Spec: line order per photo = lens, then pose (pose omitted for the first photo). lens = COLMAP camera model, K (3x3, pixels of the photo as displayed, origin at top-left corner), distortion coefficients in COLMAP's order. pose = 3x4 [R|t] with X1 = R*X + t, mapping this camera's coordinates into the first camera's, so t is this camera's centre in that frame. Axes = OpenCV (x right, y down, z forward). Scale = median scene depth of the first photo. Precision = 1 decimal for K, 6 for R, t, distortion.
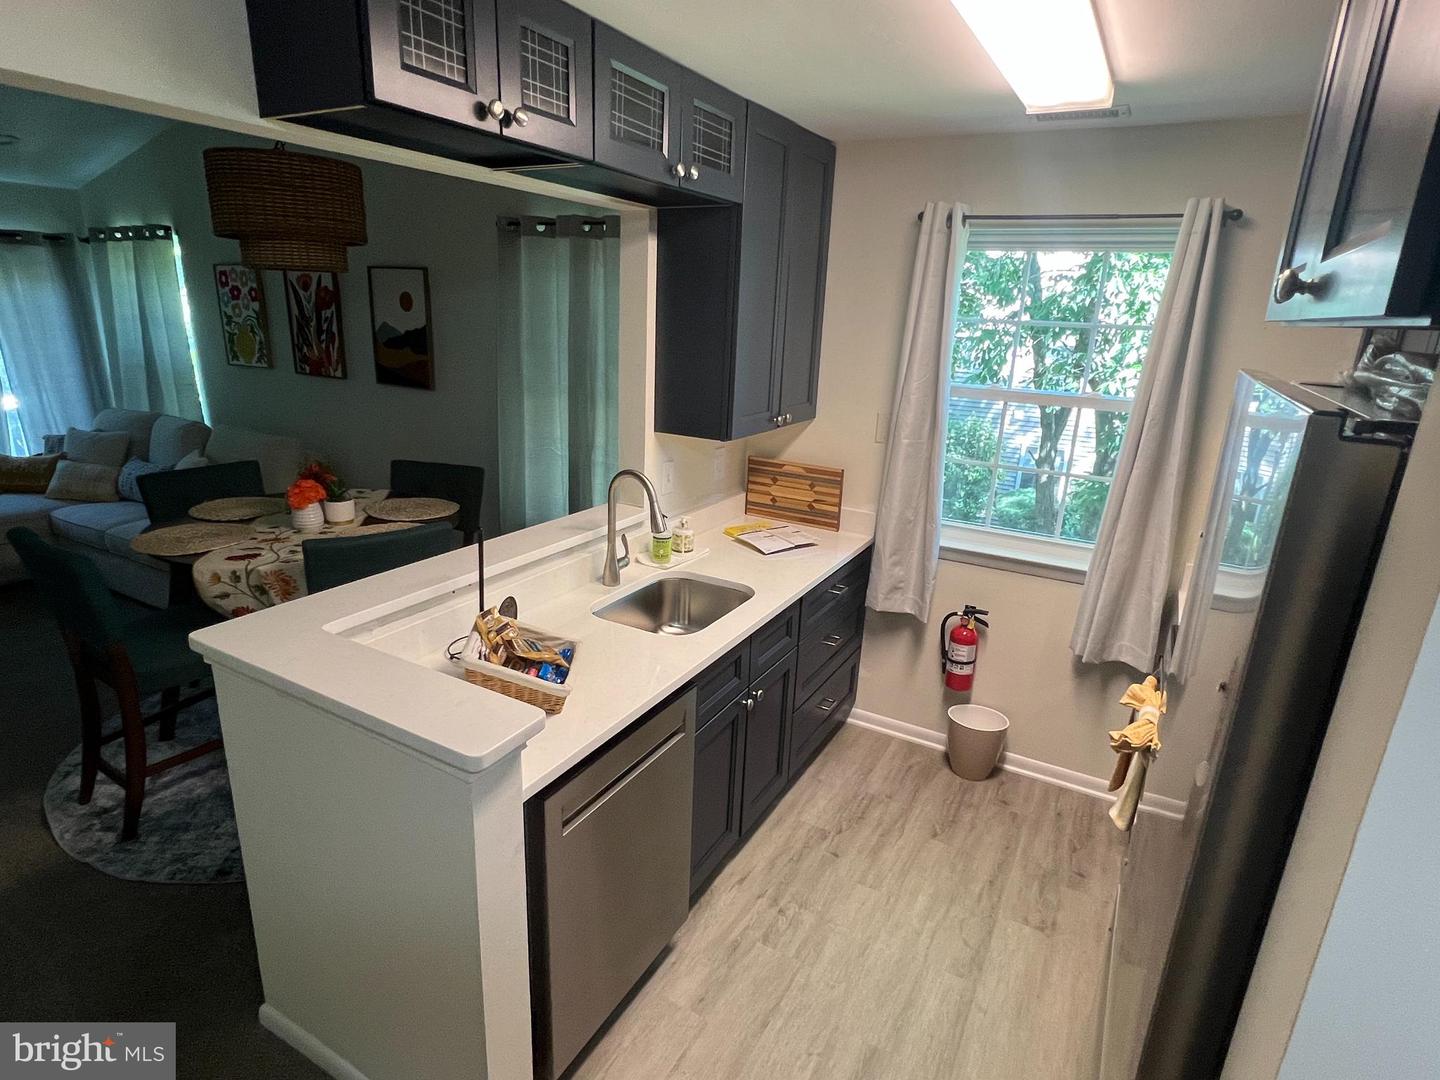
lens RADIAL K [[781.3, 0, 717.1], [0, 781.3, 545.2], [0, 0, 1]] dist [0.002174, 0.001921]
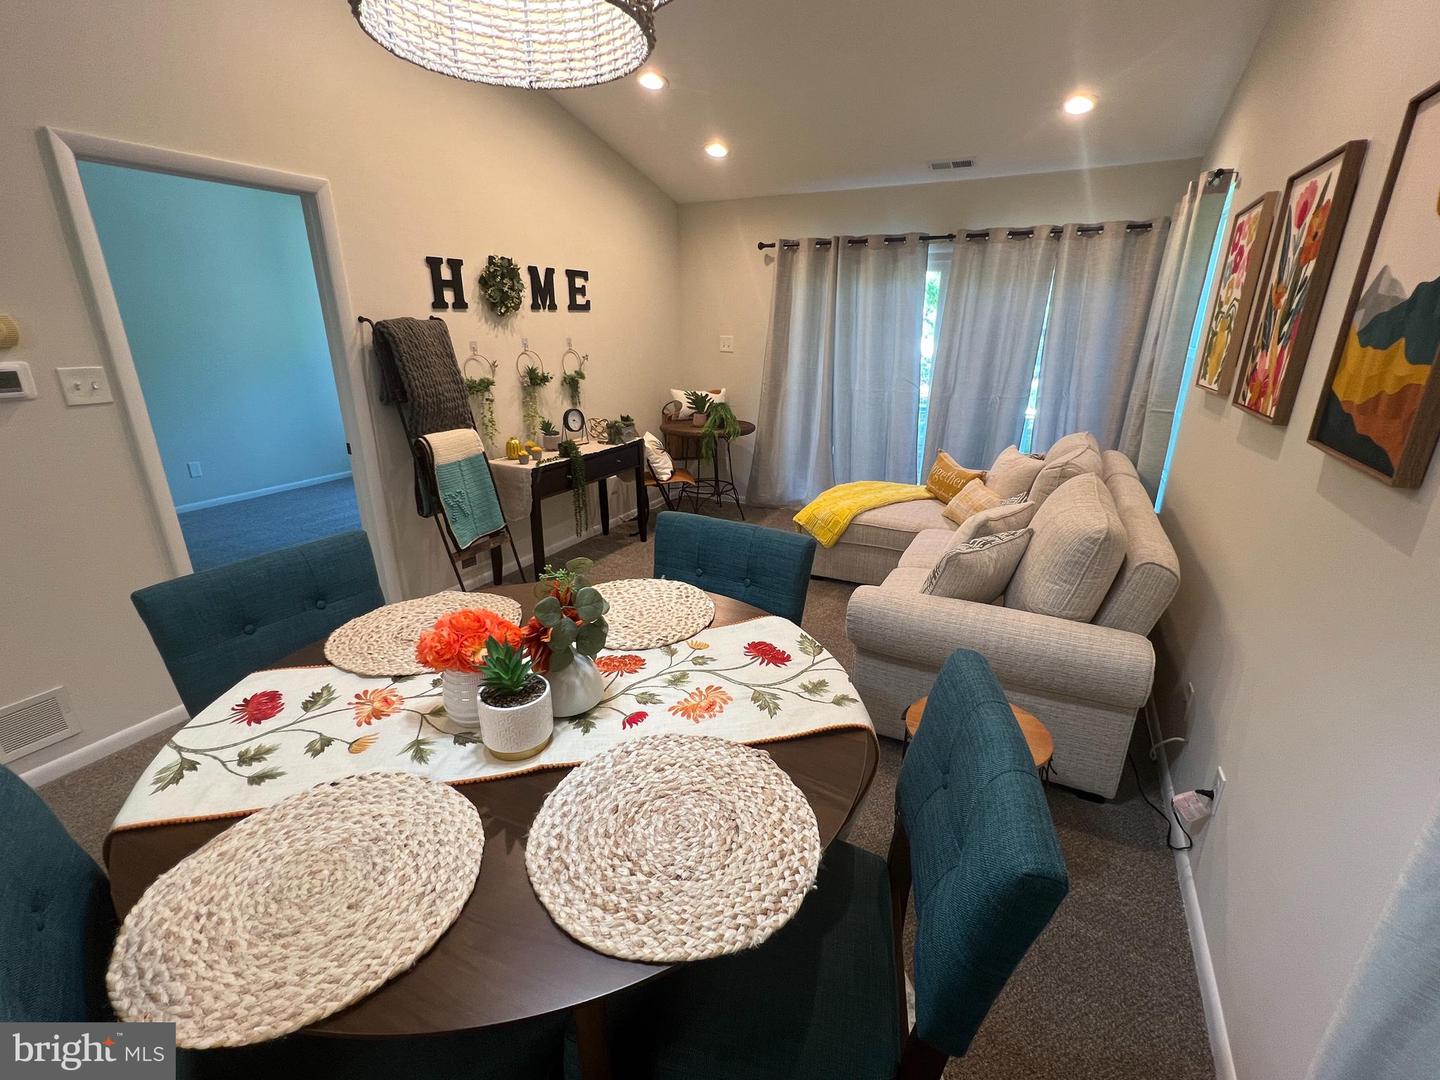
lens RADIAL K [[651.9, 0, 722.8], [0, 651.9, 548.4], [0, 0, 1]] dist [-0.002111, 0.000552]
pose [[0.046940, 0.293259, -0.954880, -0.130873], [-0.293518, 0.917783, 0.267437, -0.161042], [0.954800, 0.267721, 0.129157, 0.701925]]
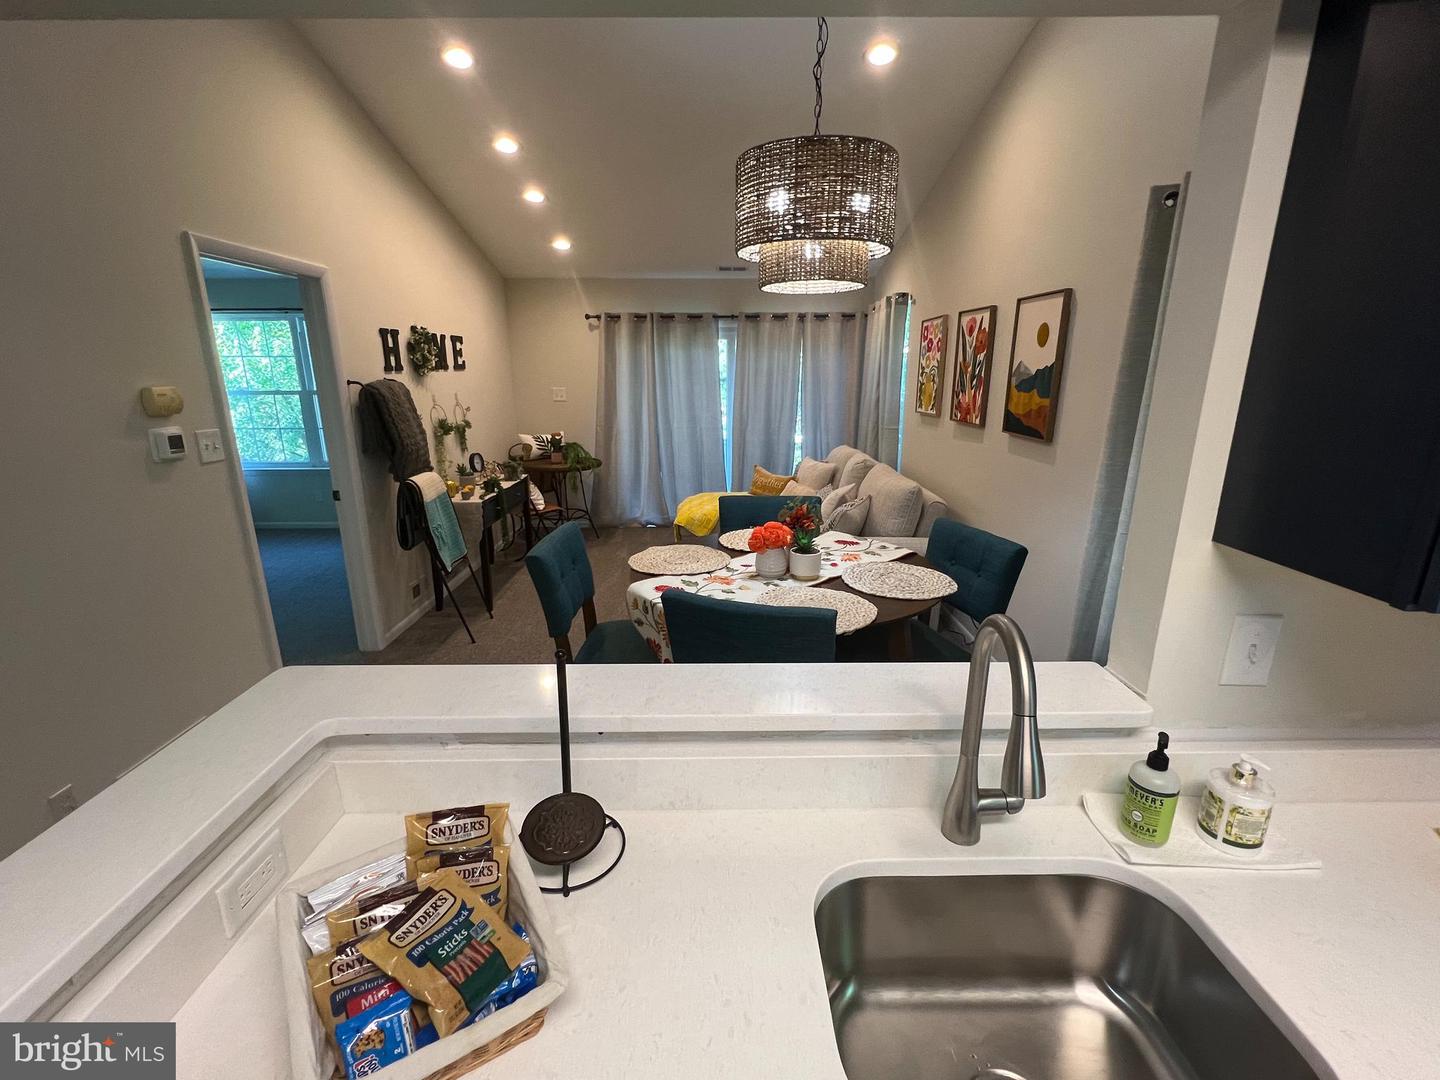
lens RADIAL K [[651.9, 0, 722.8], [0, 651.9, 548.4], [0, 0, 1]] dist [-0.002111, 0.000552]
pose [[0.503883, 0.193828, -0.841744, 0.052716], [-0.232537, 0.968960, 0.083921, -0.067659], [0.831883, 0.153450, 0.533314, 0.363172]]
